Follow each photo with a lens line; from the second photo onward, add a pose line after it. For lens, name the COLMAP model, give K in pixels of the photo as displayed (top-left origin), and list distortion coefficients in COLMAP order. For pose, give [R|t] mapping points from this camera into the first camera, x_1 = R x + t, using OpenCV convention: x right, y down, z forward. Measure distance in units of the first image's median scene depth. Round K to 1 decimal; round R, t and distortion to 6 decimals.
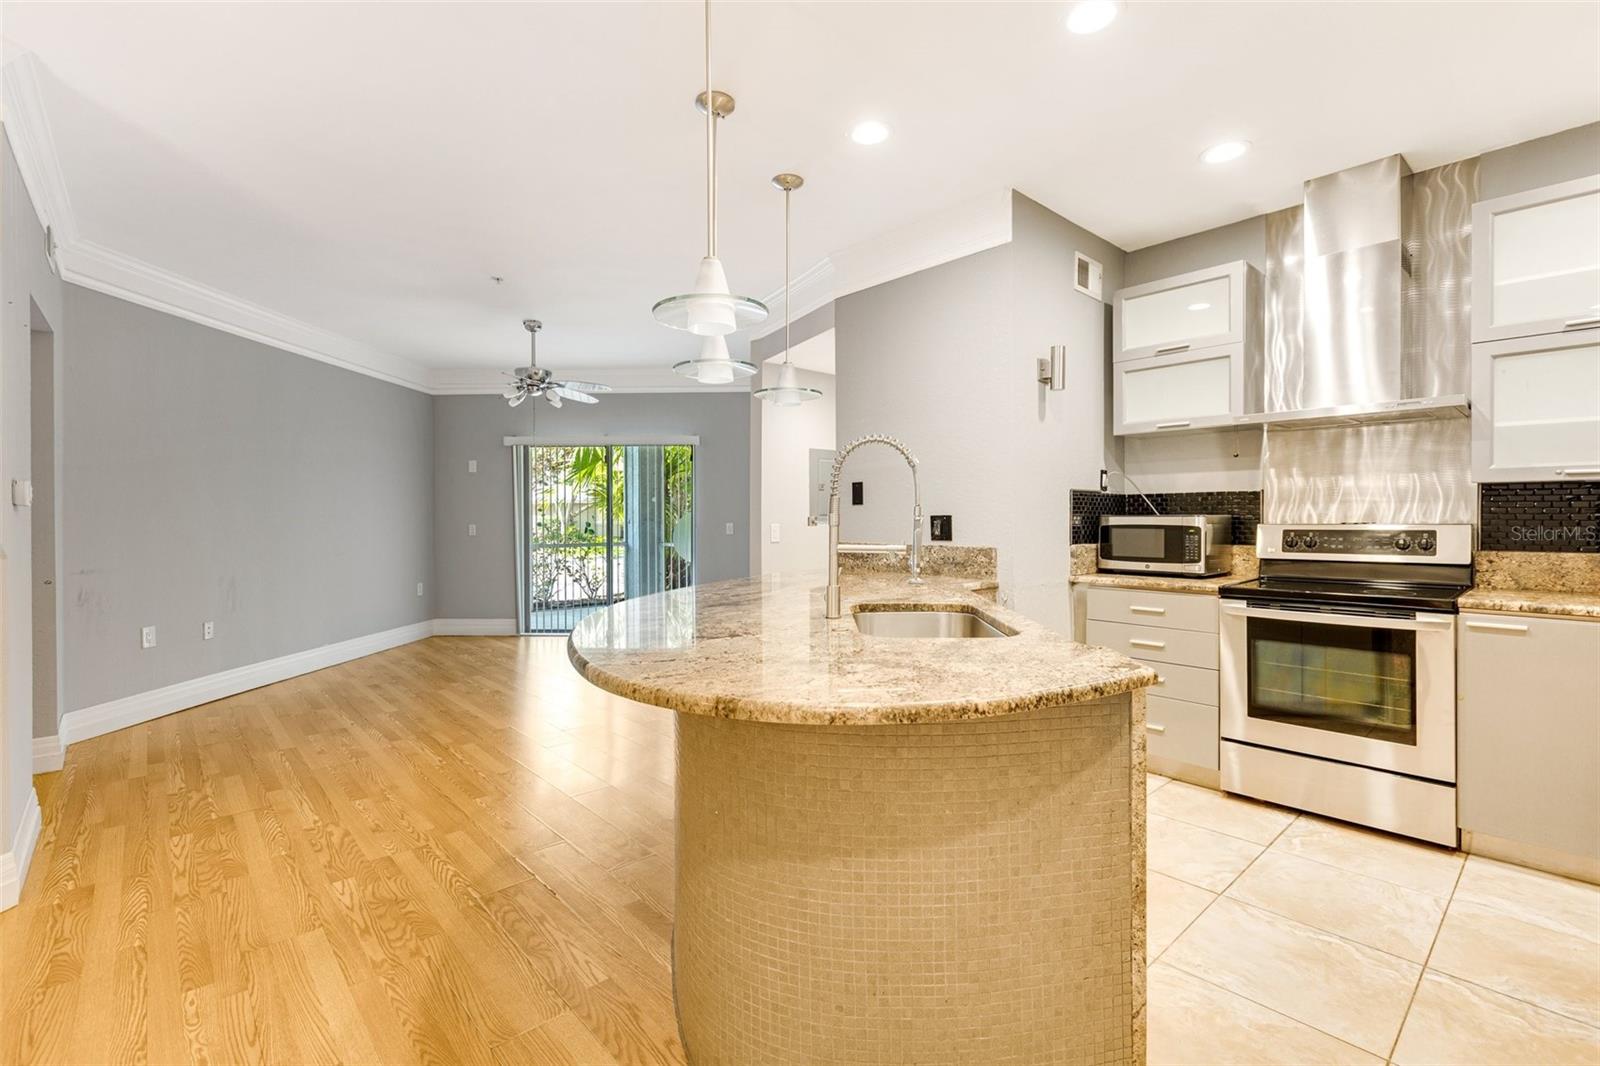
lens RADIAL K [[718.8, 0, 792.9], [0, 718.8, 524.9], [0, 0, 1]] dist [0.004446, -0.002428]
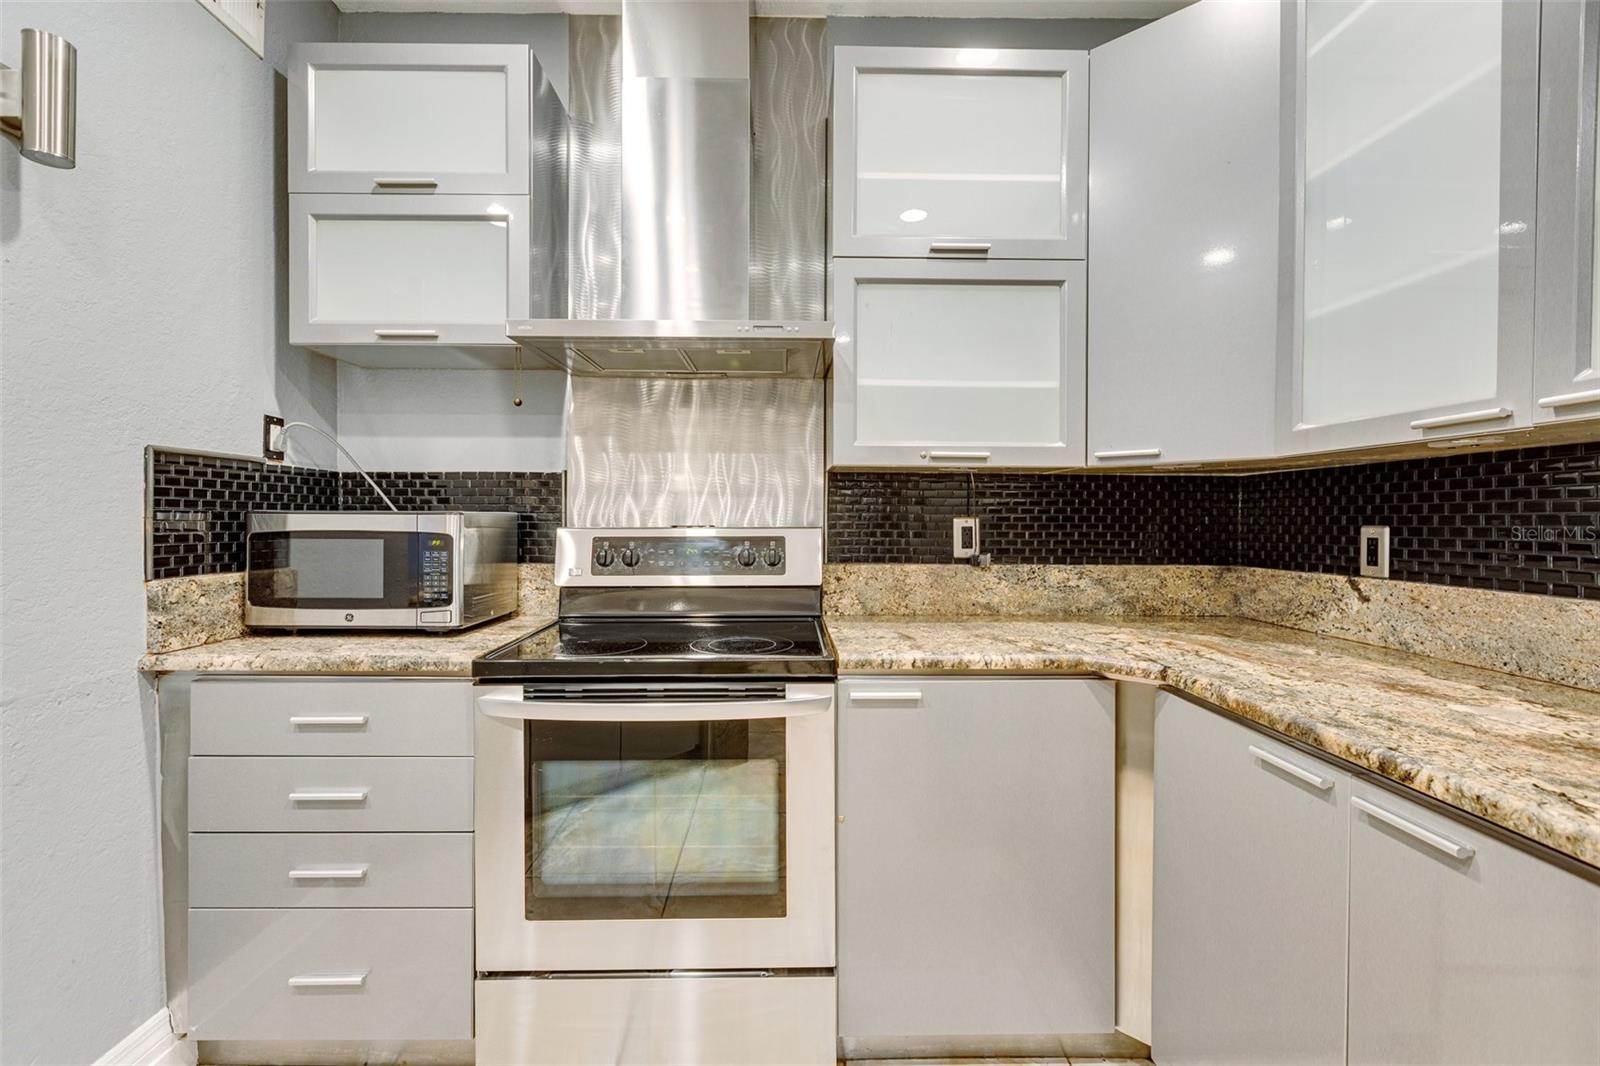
lens RADIAL K [[718.8, 0, 794.2], [0, 718.8, 510.8], [0, 0, 1]] dist [0.004446, -0.002428]
pose [[0.658954, 0.011247, 0.752099, 0.337309], [0.002324, 0.999853, -0.016988, -0.004786], [-0.752180, 0.012942, 0.658831, 0.474734]]
